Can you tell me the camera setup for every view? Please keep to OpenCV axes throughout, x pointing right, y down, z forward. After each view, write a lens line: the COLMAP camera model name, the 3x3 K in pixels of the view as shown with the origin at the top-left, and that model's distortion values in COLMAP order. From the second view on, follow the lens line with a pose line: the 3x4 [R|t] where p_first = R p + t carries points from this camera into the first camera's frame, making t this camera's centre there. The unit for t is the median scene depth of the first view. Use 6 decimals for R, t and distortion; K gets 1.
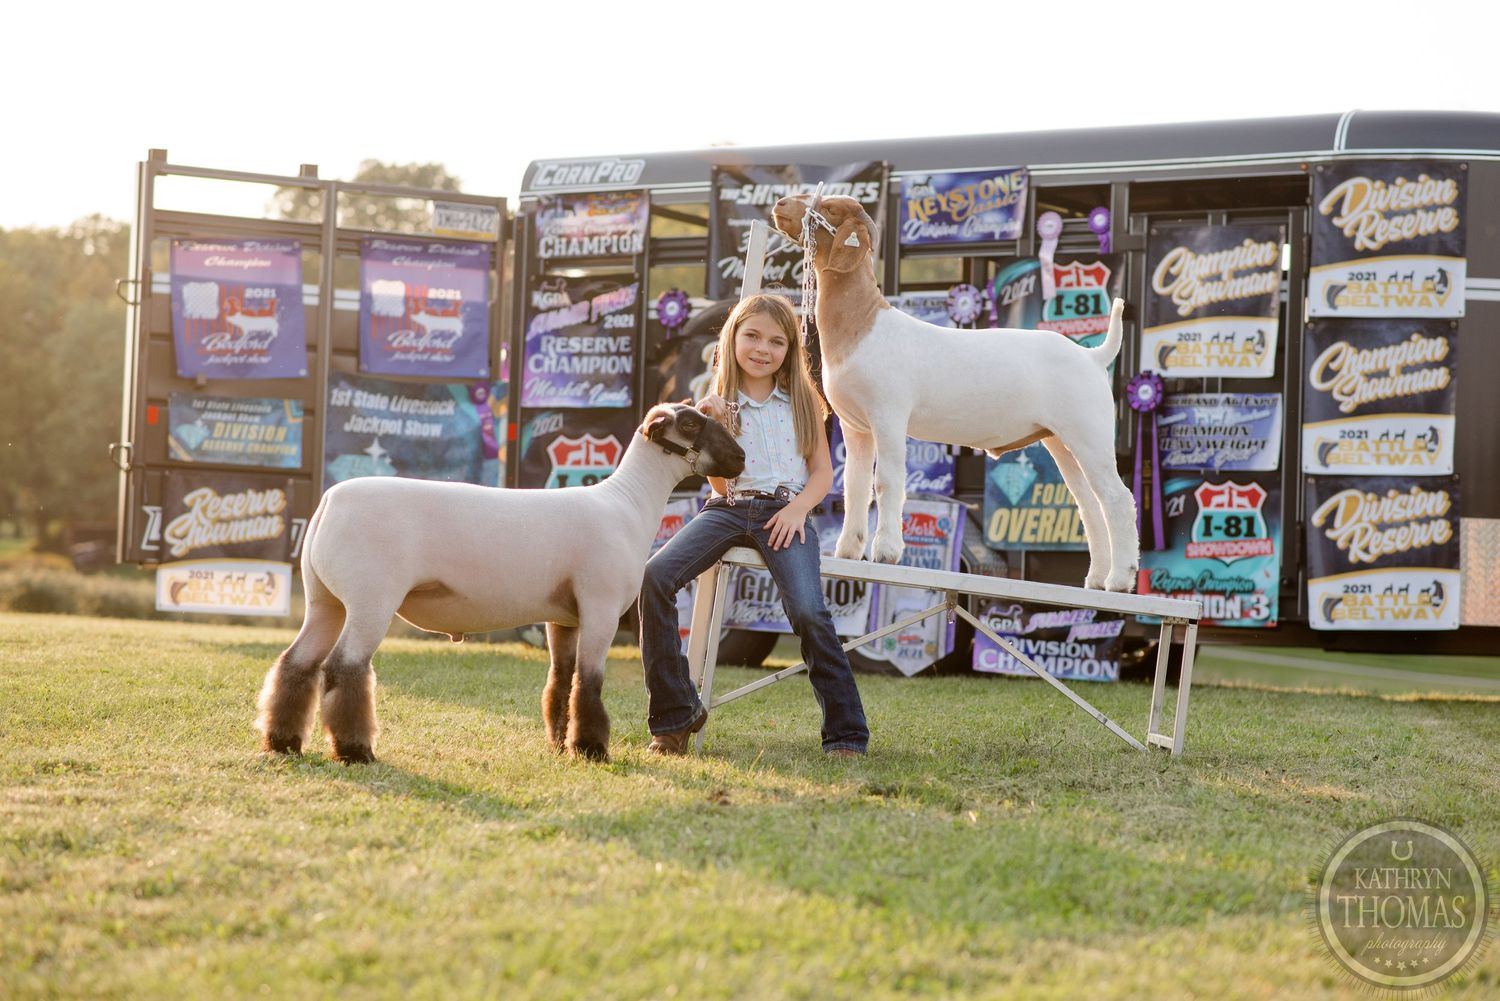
lens RADIAL K [[3672.6, 0, 748.7], [0, 3672.6, 502.0], [0, 0, 1]] dist [0.065318, 0.143158]
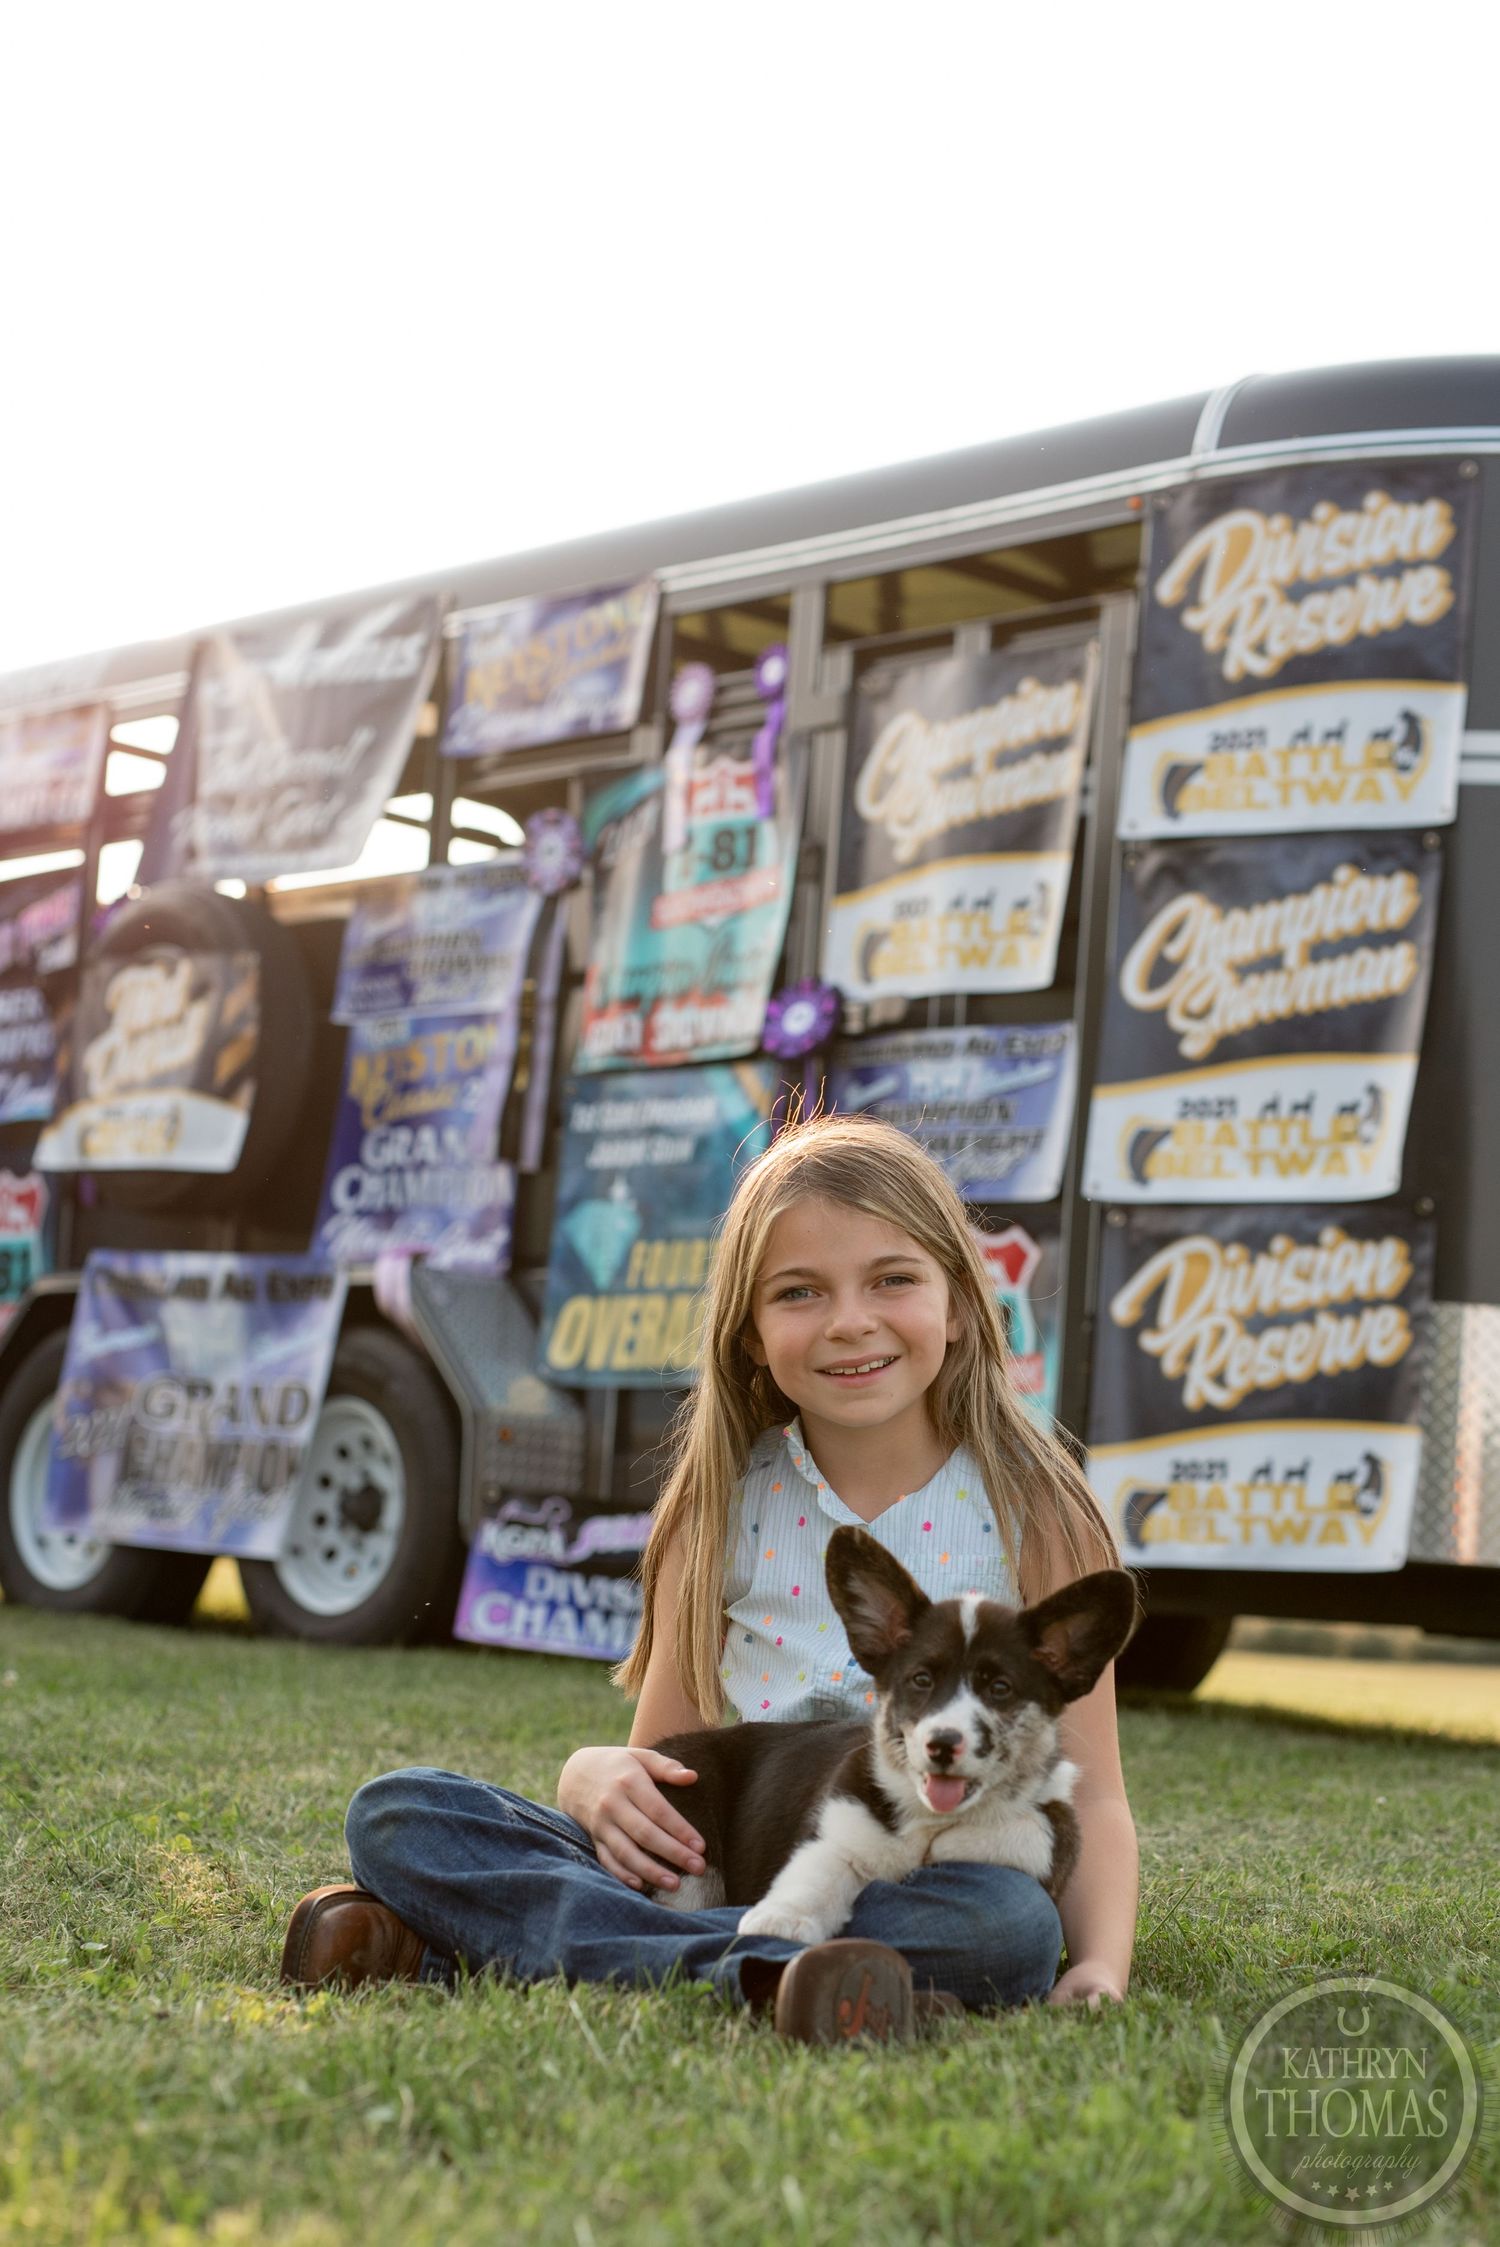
lens RADIAL K [[3976.5, 0, 750.8], [0, 3976.5, 1377.7], [0, 0, 1]] dist [-0.027975, 0.075855]
pose [[0.967177, 0.019168, -0.253378, 0.225729], [-0.027309, 0.999216, -0.028652, 0.026783], [0.252630, 0.034631, 0.966943, 0.532474]]
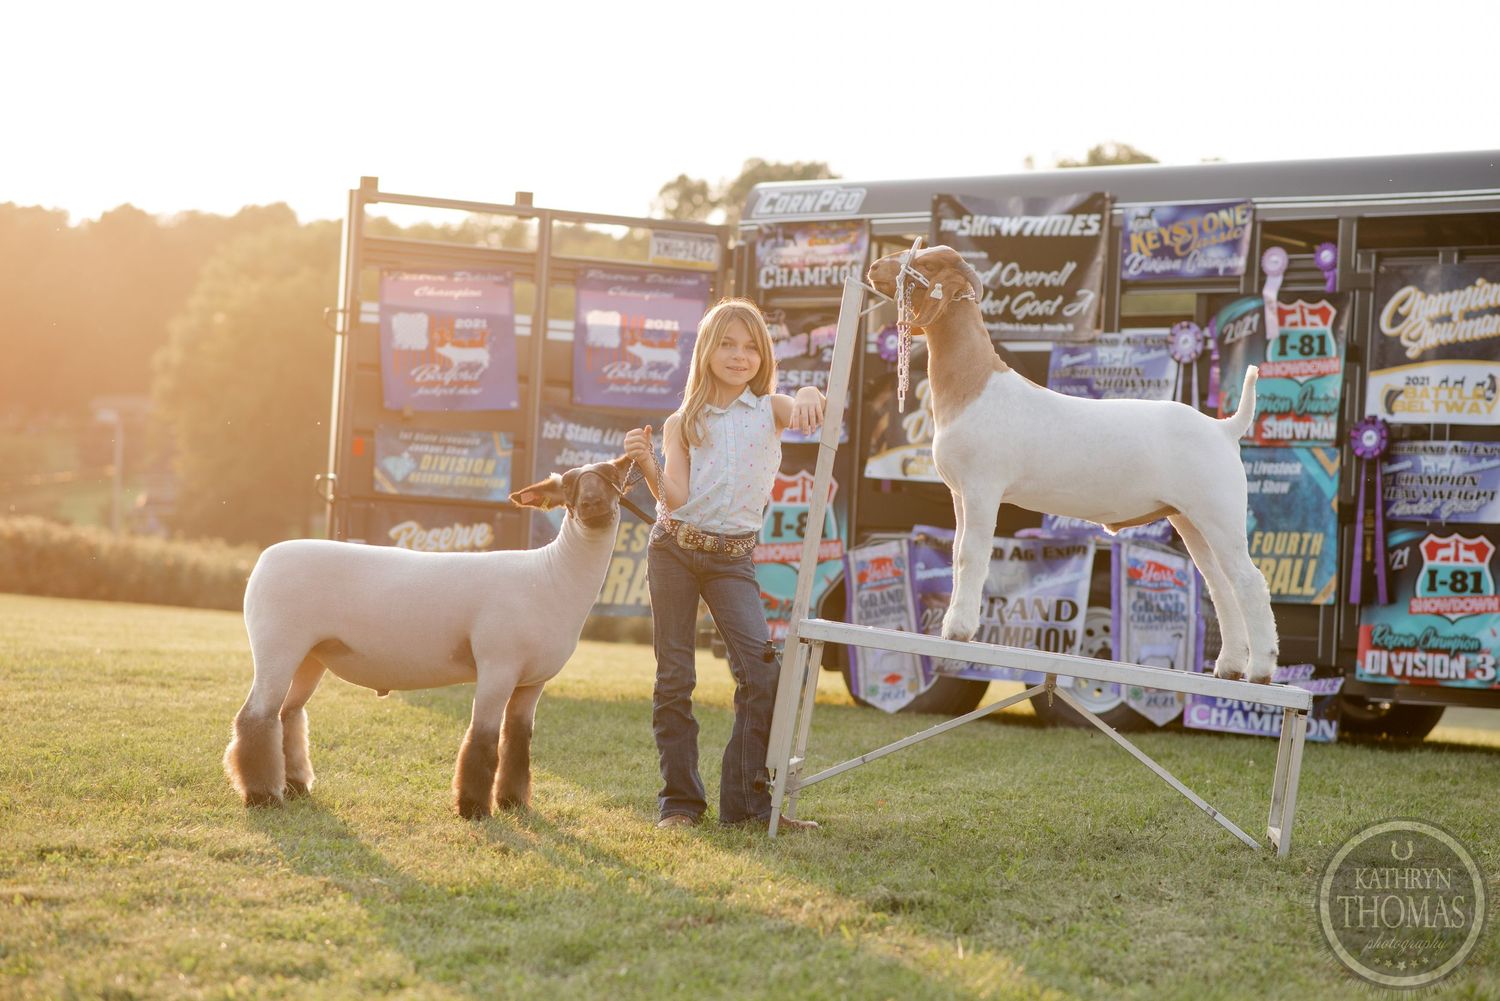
lens RADIAL K [[3672.6, 0, 748.7], [0, 3672.6, 502.0], [0, 0, 1]] dist [0.065318, 0.143158]
pose [[0.994054, 0.014347, -0.107943, 0.051631], [-0.014291, 0.999897, 0.001290, -0.012418], [0.107950, 0.000260, 0.994156, 0.036415]]
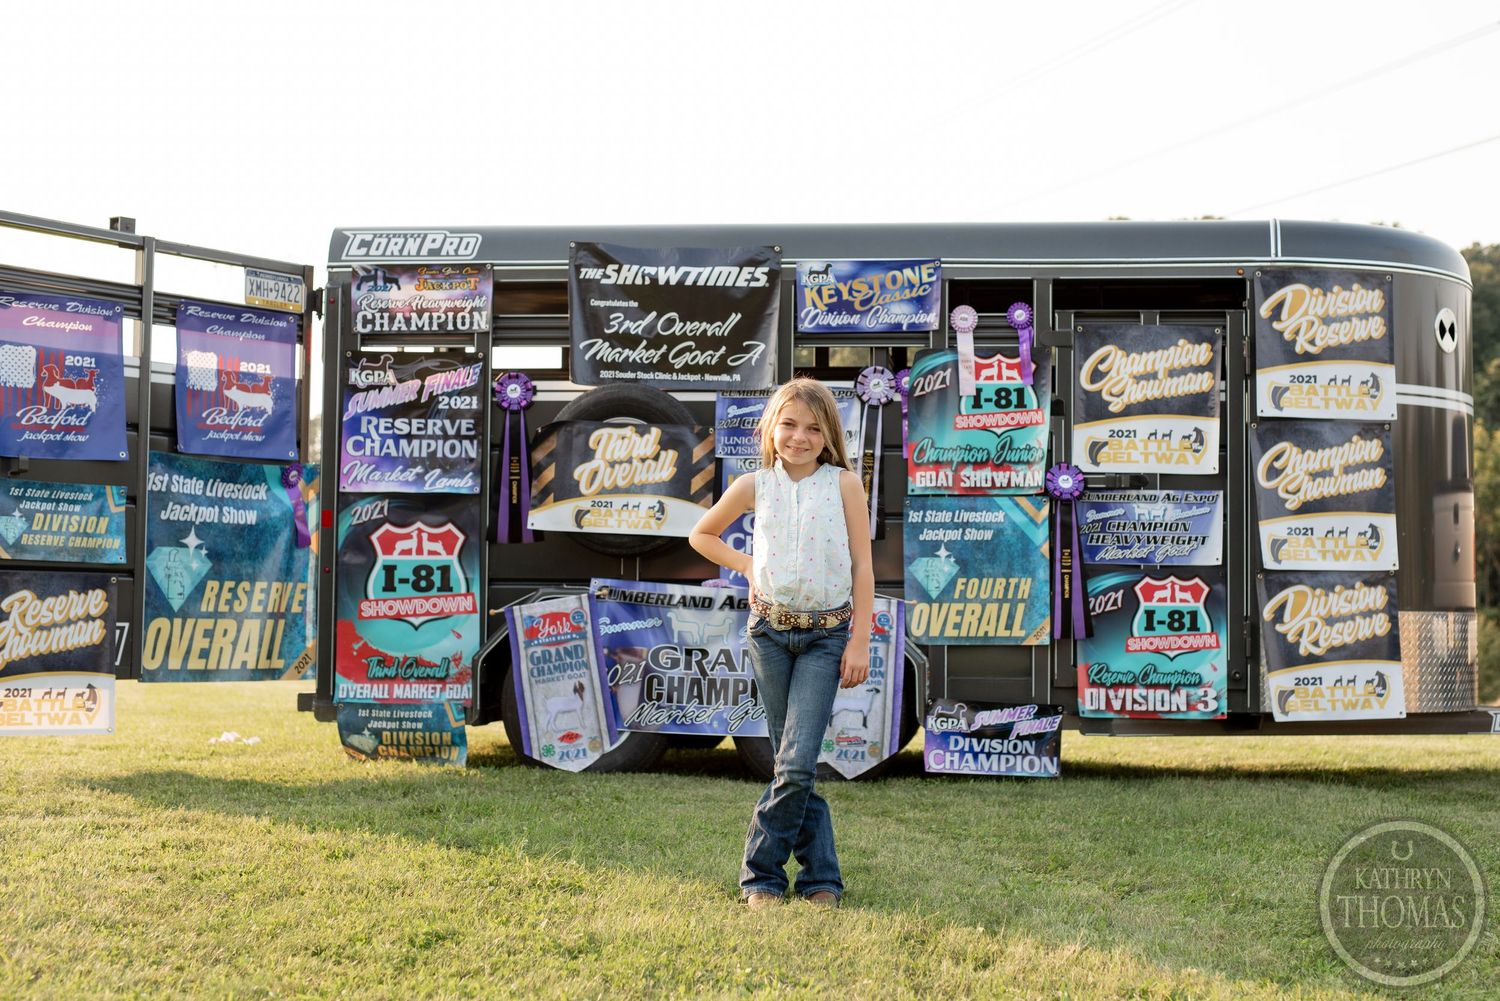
lens RADIAL K [[2234.8, 0, 822.1], [0, 2234.8, 473.6], [0, 0, 1]] dist [0.001599, -0.032776]
pose [[0.887899, 0.005942, 0.460000, -0.239142], [0.000054, 0.999915, -0.013021, -0.025897], [-0.460039, 0.011587, 0.887823, 0.493193]]
